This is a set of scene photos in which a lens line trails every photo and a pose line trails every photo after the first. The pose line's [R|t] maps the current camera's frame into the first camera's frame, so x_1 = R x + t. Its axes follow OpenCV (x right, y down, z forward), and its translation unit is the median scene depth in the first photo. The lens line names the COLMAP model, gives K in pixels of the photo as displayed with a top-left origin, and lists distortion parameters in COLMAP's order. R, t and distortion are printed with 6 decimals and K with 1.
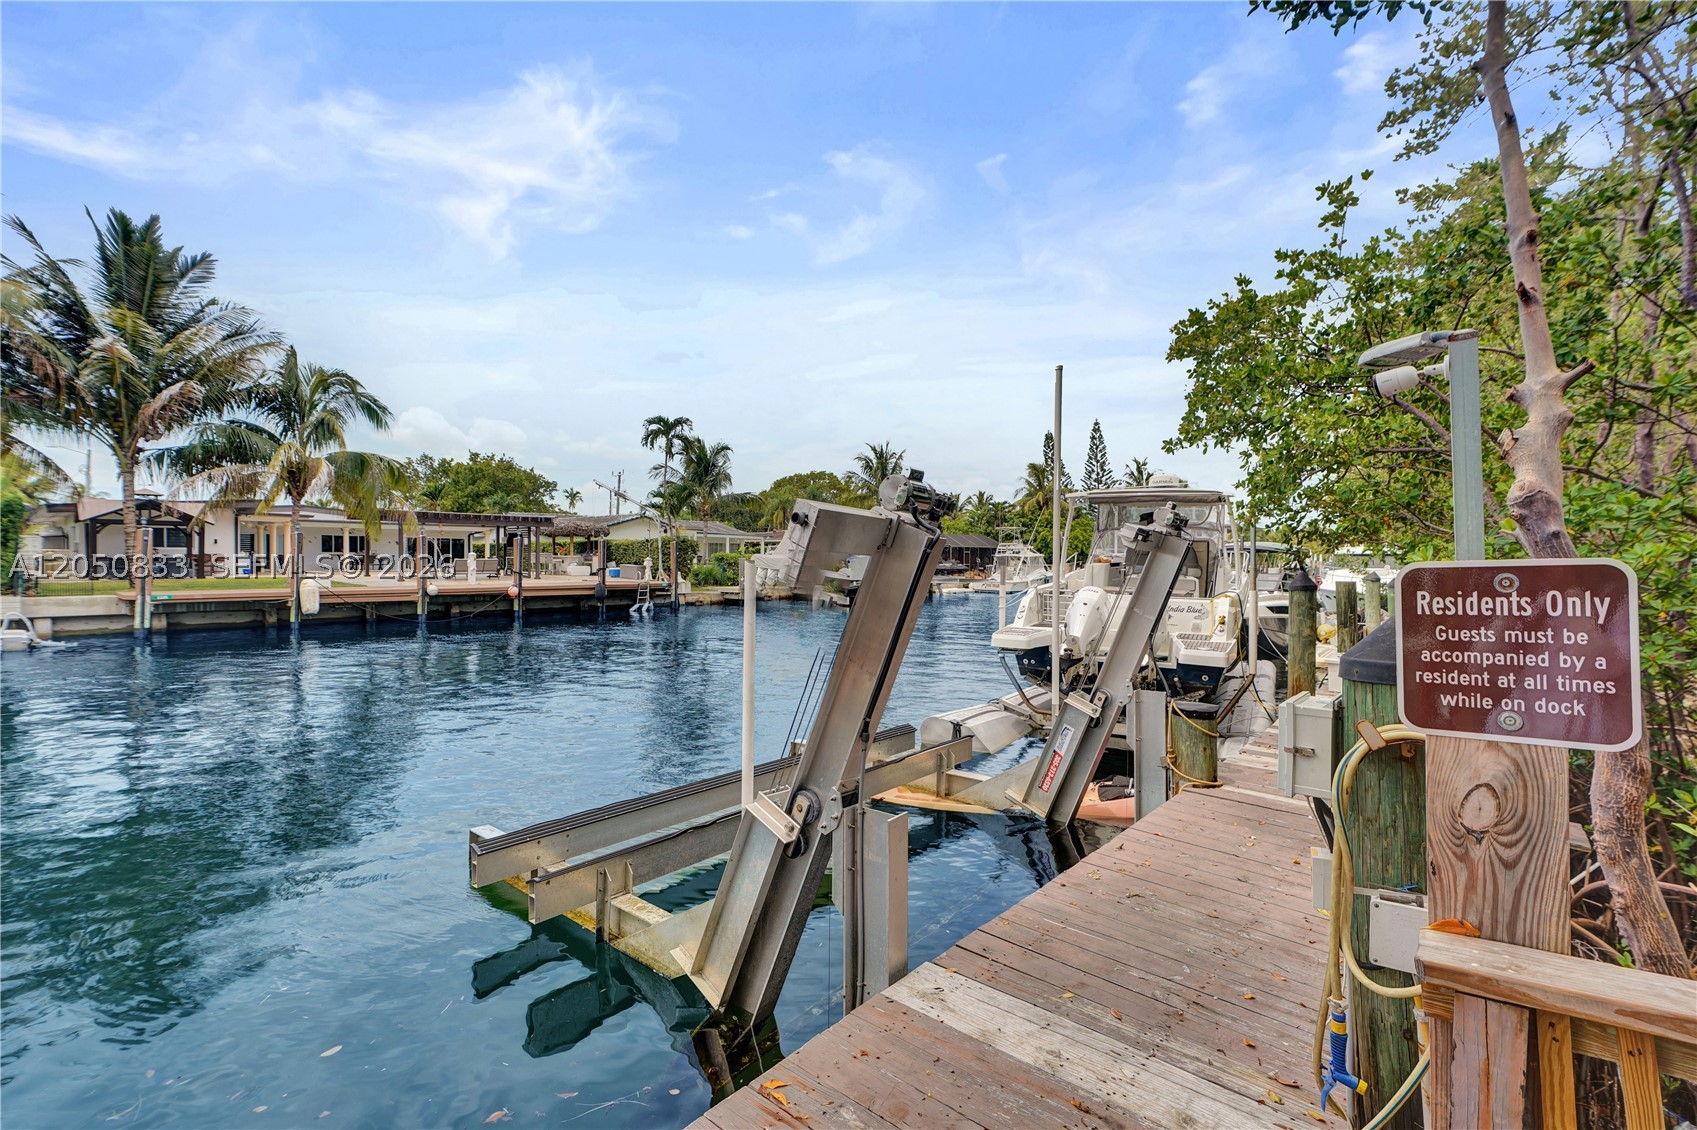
lens RADIAL K [[757.8, 0, 846.9], [0, 757.8, 566.2], [0, 0, 1]] dist [-0.003947, 0.001622]
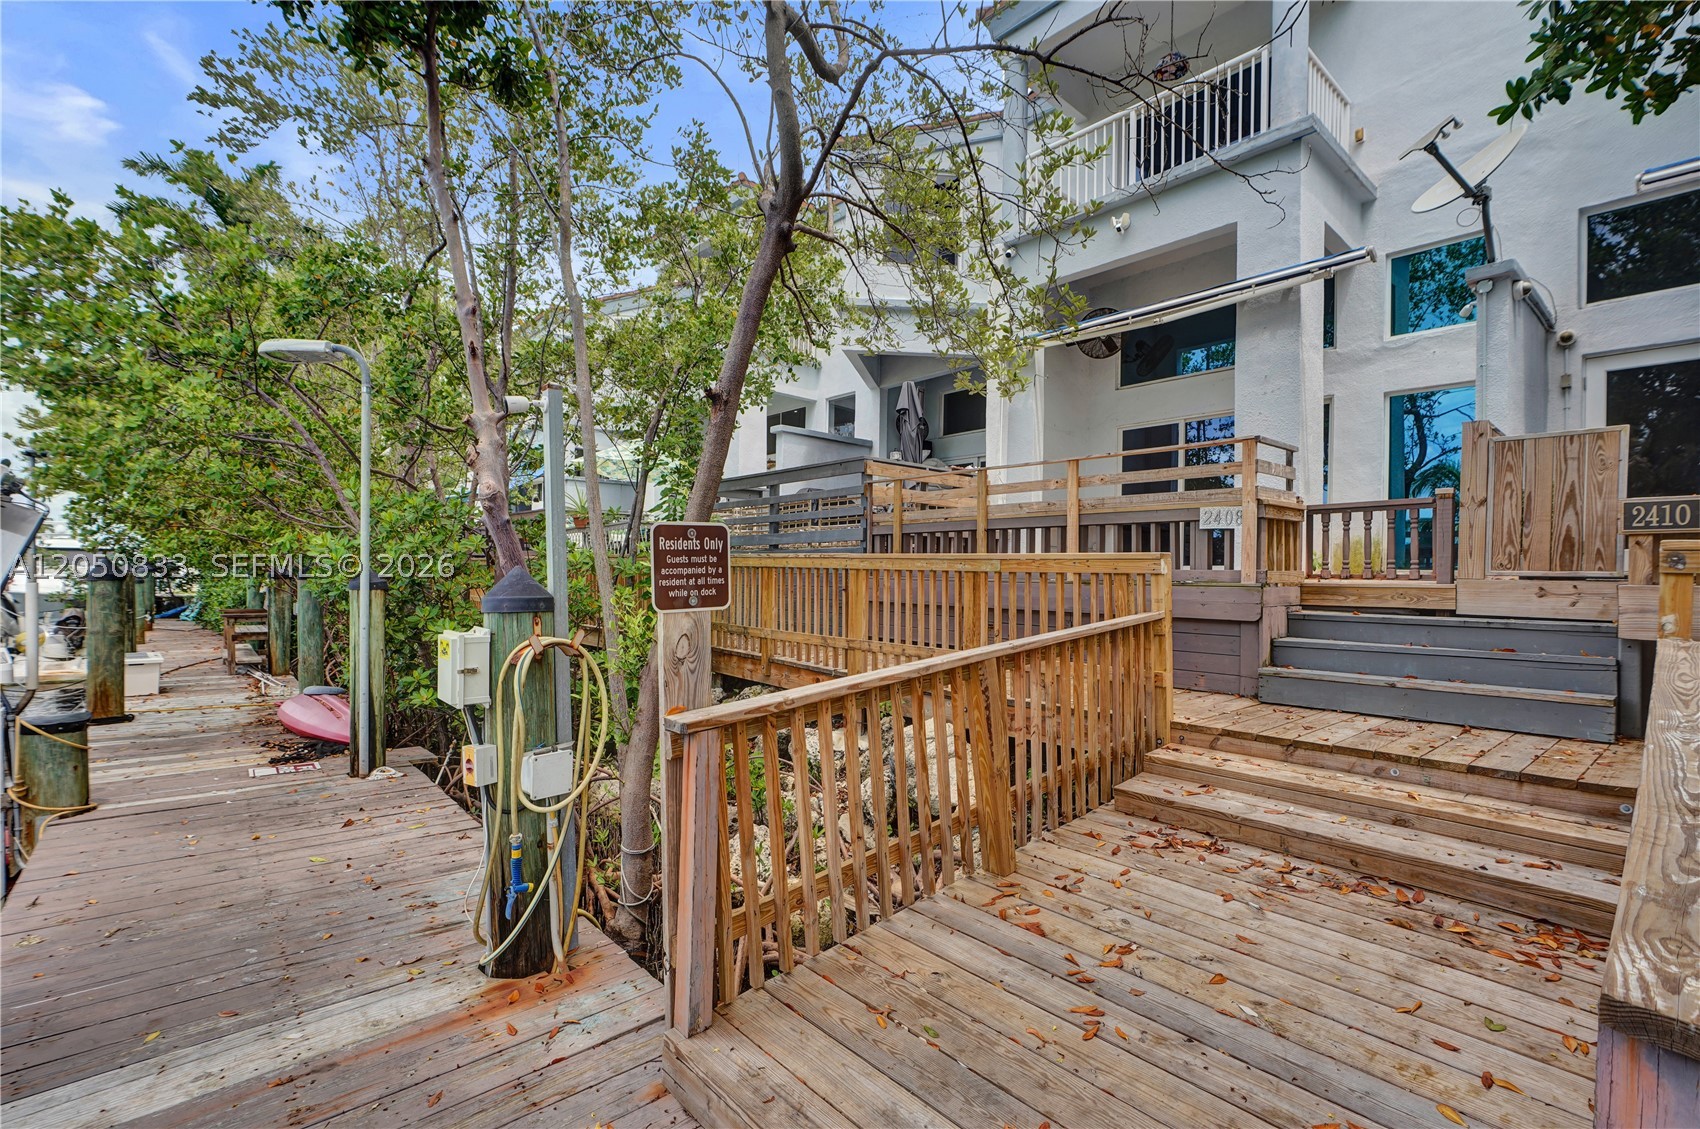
lens RADIAL K [[784.0, 0, 850.3], [0, 784.0, 547.5], [0, 0, 1]] dist [0.000023, 0.000601]
pose [[0.133306, 0.030978, 0.990591, -1.146902], [-0.005253, 0.999519, -0.030551, 0.120689], [-0.991061, -0.001131, 0.133405, 0.291983]]
